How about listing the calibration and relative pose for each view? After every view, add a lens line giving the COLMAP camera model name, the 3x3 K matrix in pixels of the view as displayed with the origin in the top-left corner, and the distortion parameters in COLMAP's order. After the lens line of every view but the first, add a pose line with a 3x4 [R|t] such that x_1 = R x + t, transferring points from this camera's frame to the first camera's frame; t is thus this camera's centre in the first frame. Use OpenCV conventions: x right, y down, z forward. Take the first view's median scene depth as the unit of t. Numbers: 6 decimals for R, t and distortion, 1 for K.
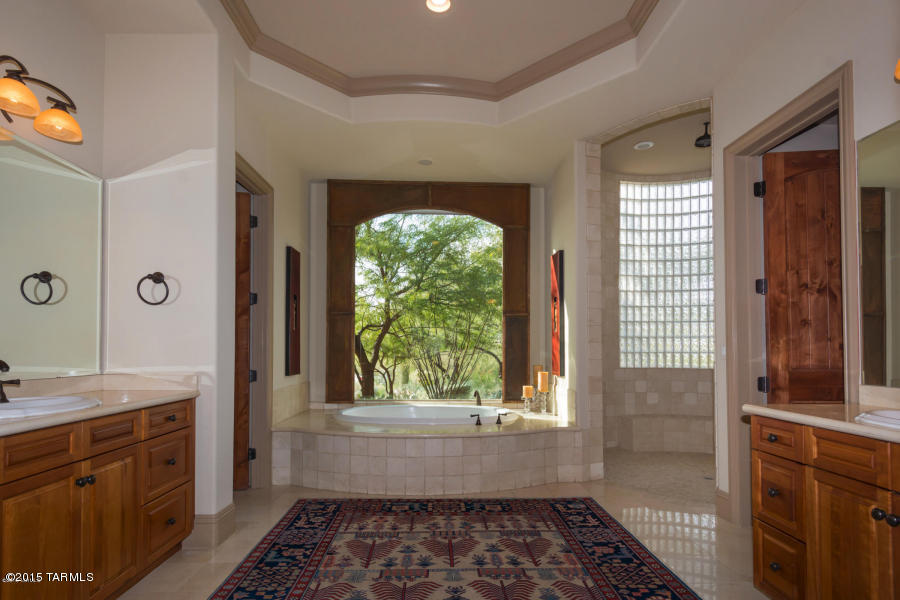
lens RADIAL K [[468.0, 0, 450.7], [0, 468.0, 338.7], [0, 0, 1]] dist [0.003132, 0.000884]
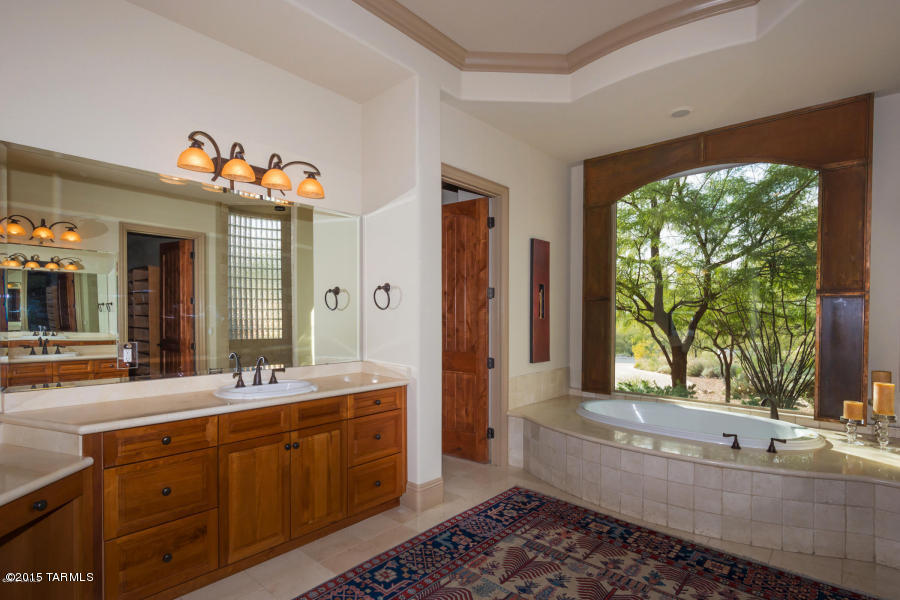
lens RADIAL K [[450.8, 0, 449.7], [0, 450.8, 322.2], [0, 0, 1]] dist [0.028808, -0.021817]
pose [[0.724037, 0.009684, -0.689693, 0.310574], [0.013926, 0.999492, 0.028653, -0.063756], [0.689621, -0.030350, 0.723534, 0.212422]]
